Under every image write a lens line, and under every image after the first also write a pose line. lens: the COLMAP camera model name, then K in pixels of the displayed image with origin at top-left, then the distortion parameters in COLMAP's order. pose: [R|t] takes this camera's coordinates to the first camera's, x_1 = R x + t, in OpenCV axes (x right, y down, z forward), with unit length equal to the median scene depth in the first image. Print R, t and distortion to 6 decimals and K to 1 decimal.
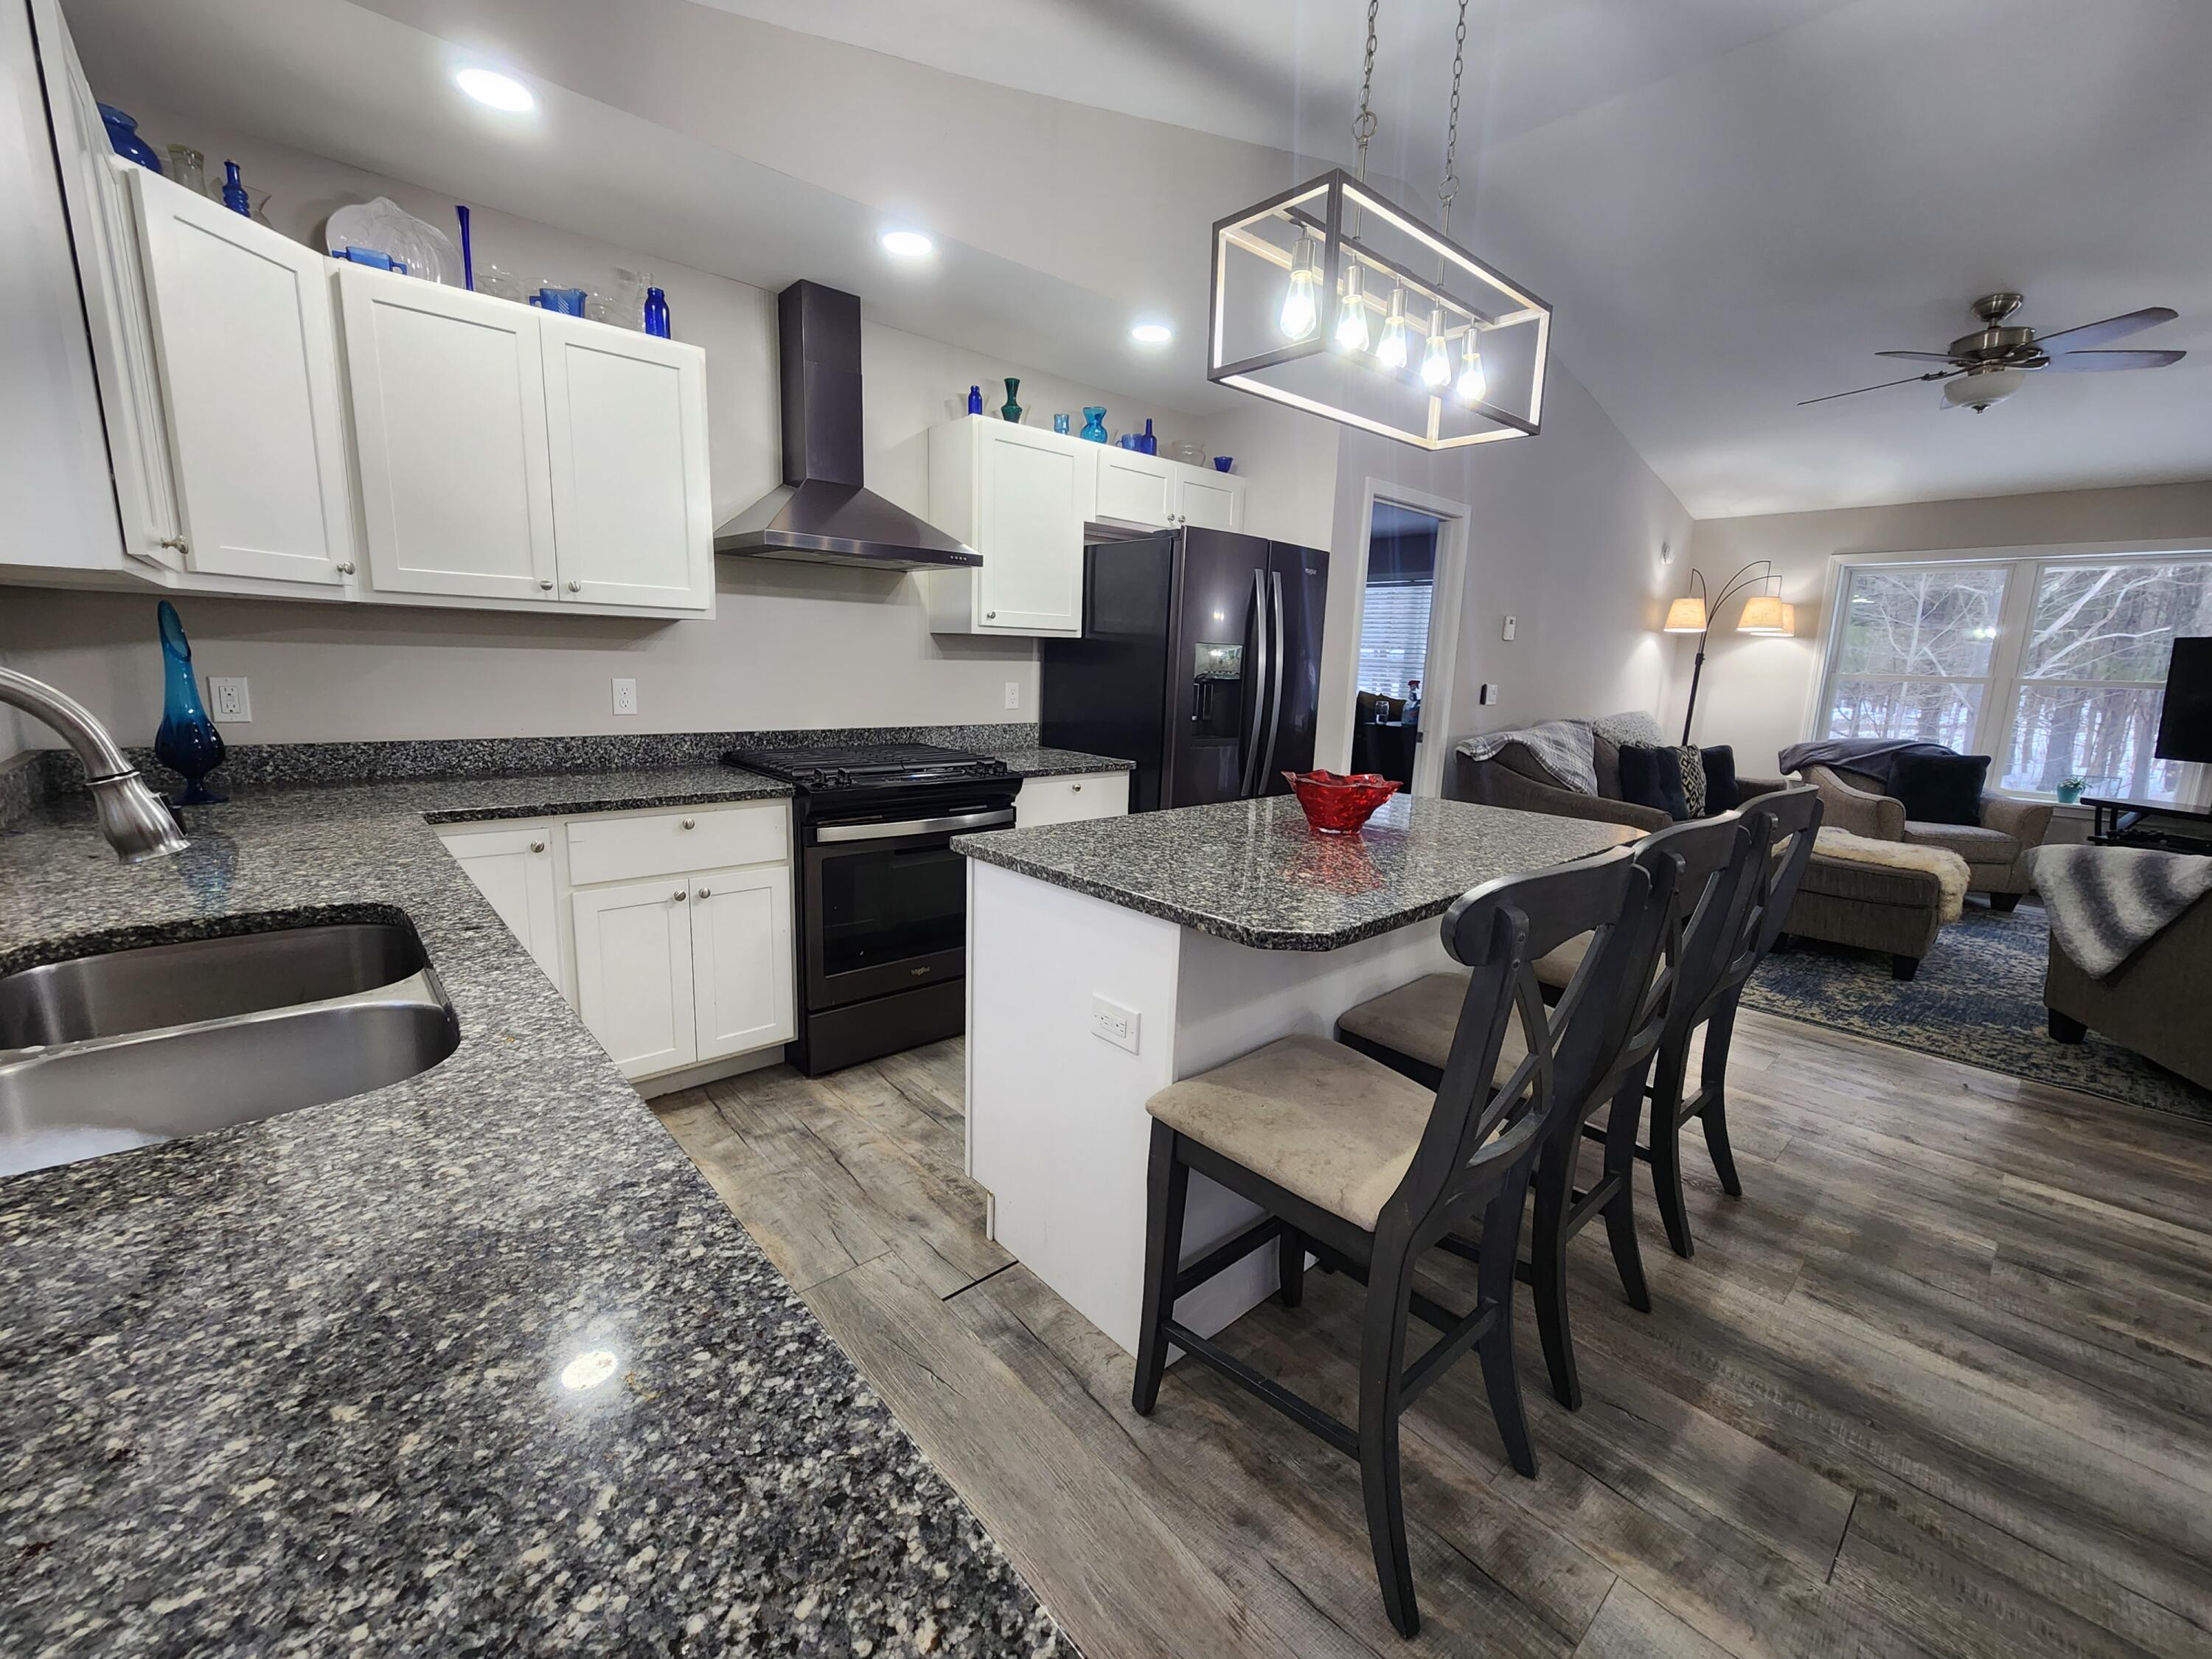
lens RADIAL K [[901.9, 0, 1095.9], [0, 901.9, 824.3], [0, 0, 1]] dist [0.000204, -0.003623]
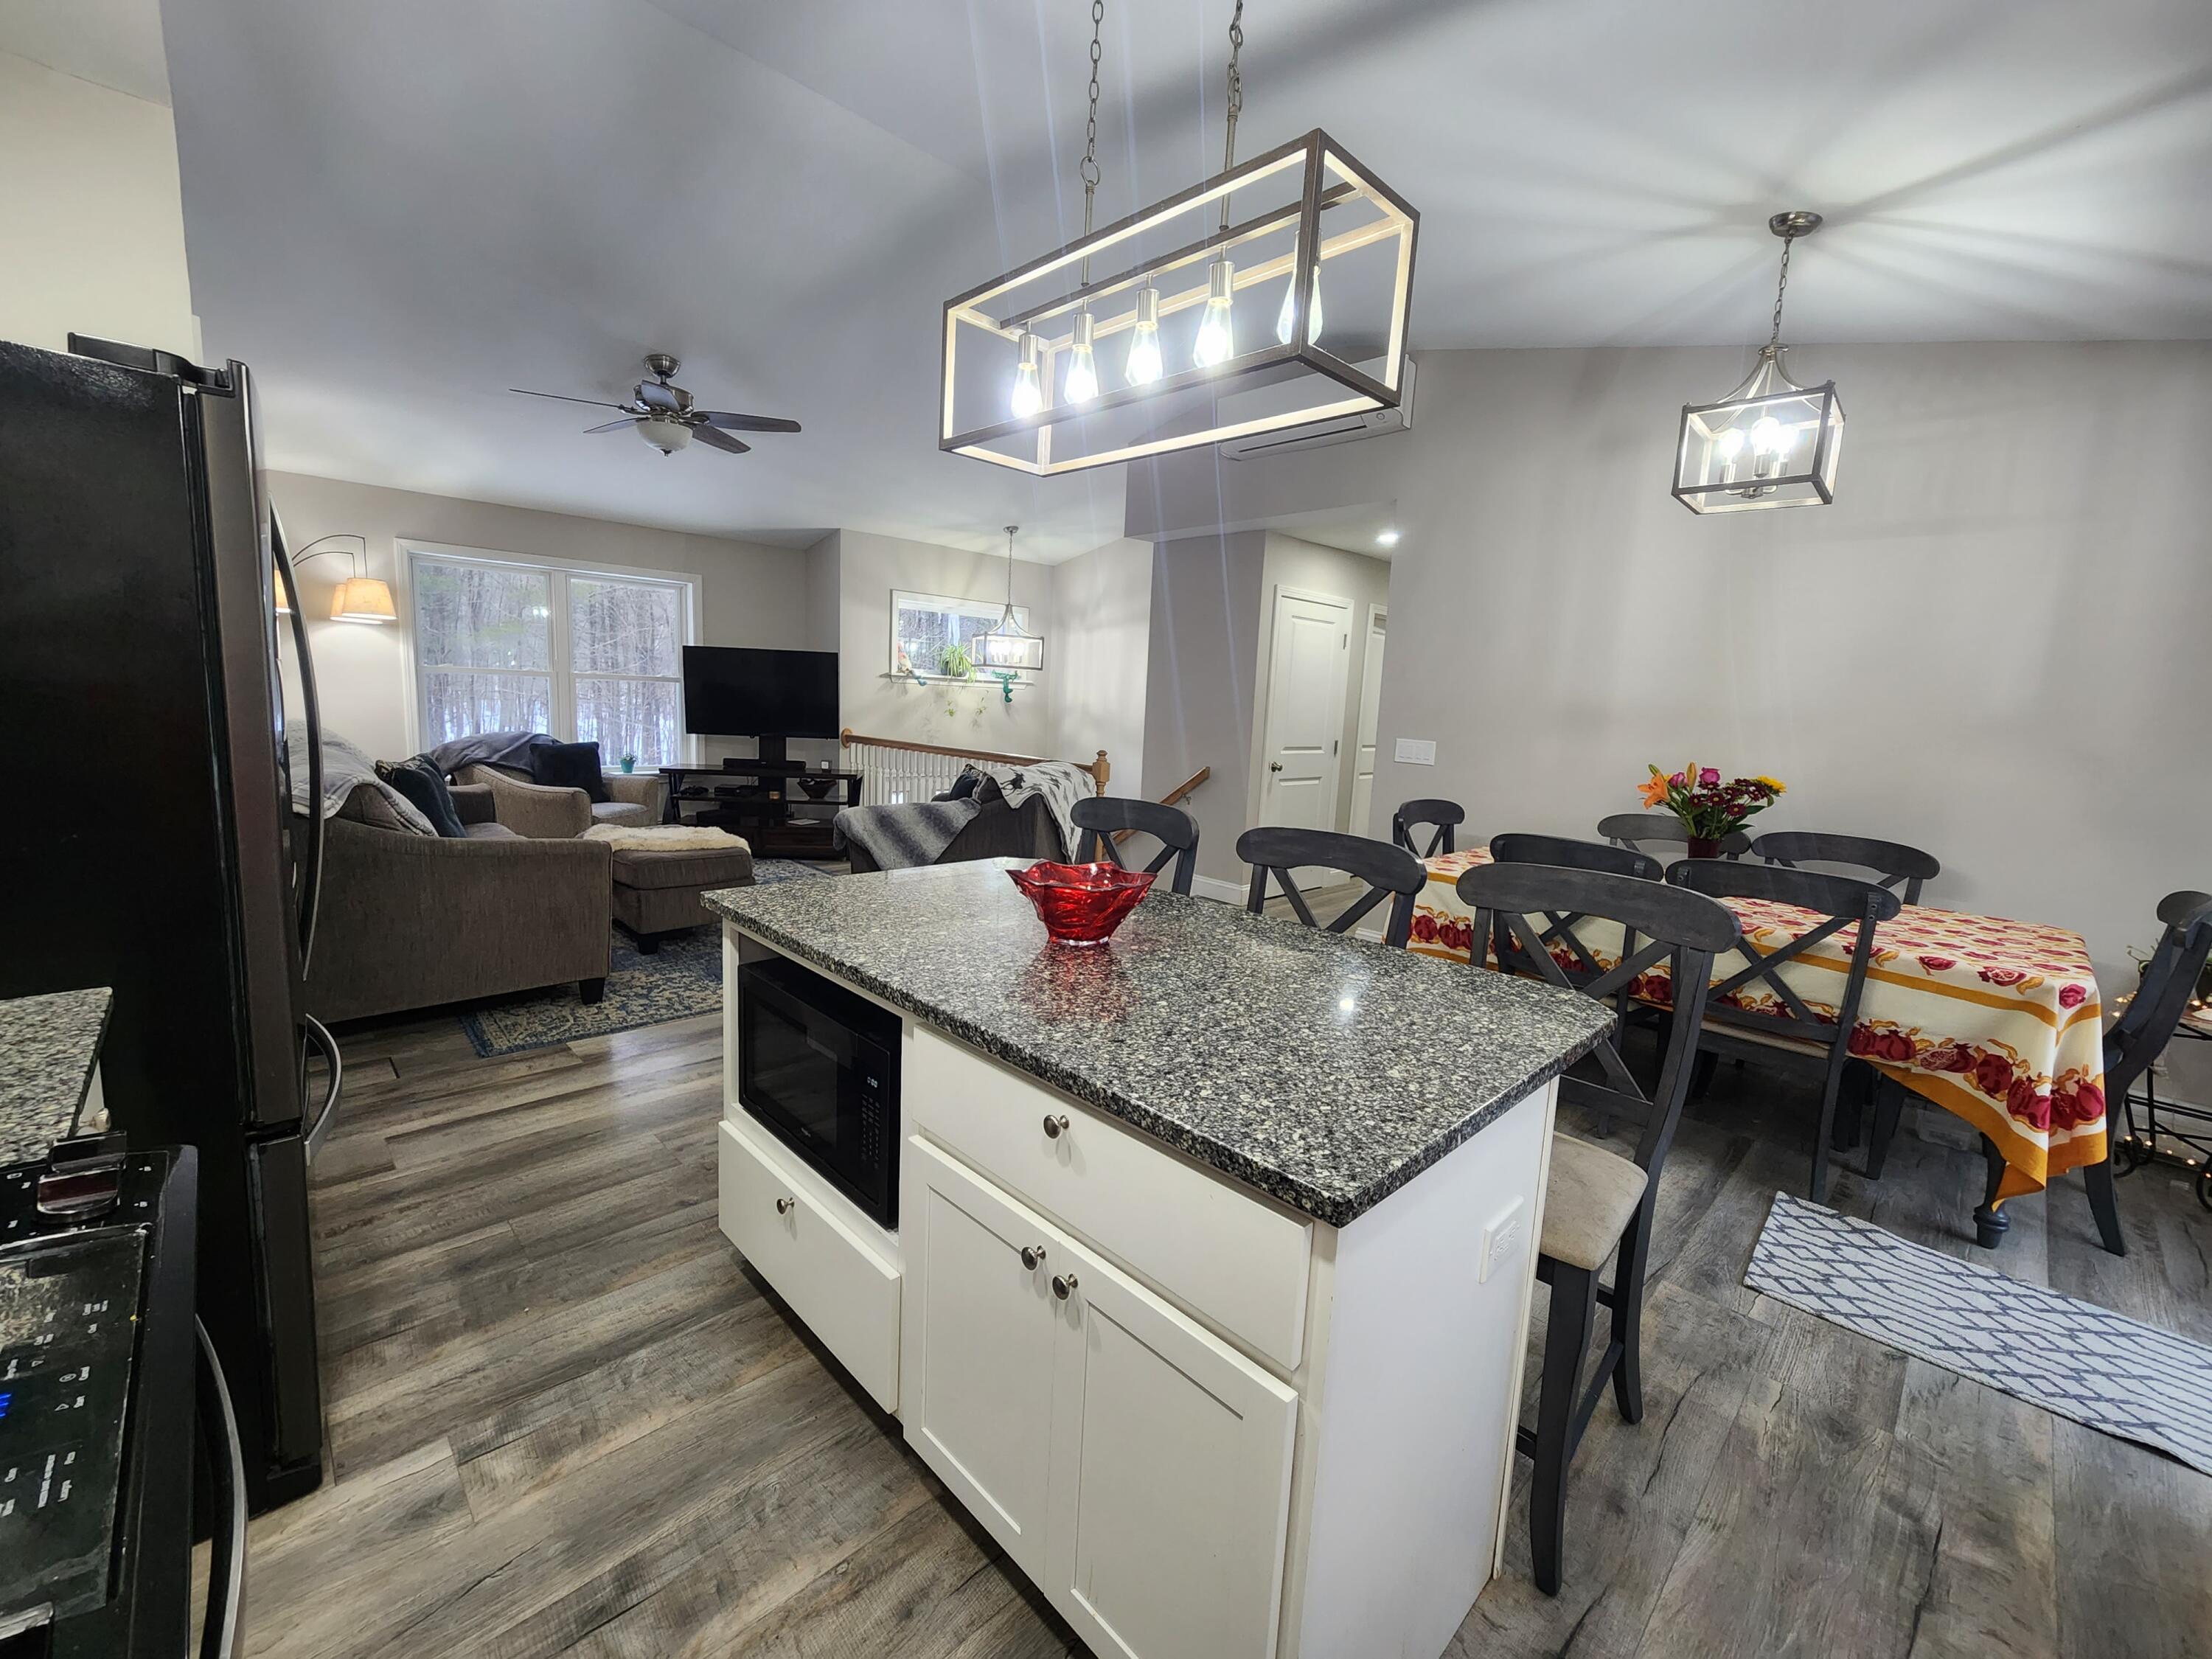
lens RADIAL K [[901.9, 0, 1095.9], [0, 901.9, 824.3], [0, 0, 1]] dist [0.000204, -0.003623]
pose [[-0.038973, -0.172731, 0.984198, -0.276935], [0.130832, 0.975585, 0.176400, -0.127218], [-0.990638, 0.135639, -0.015423, 0.538861]]
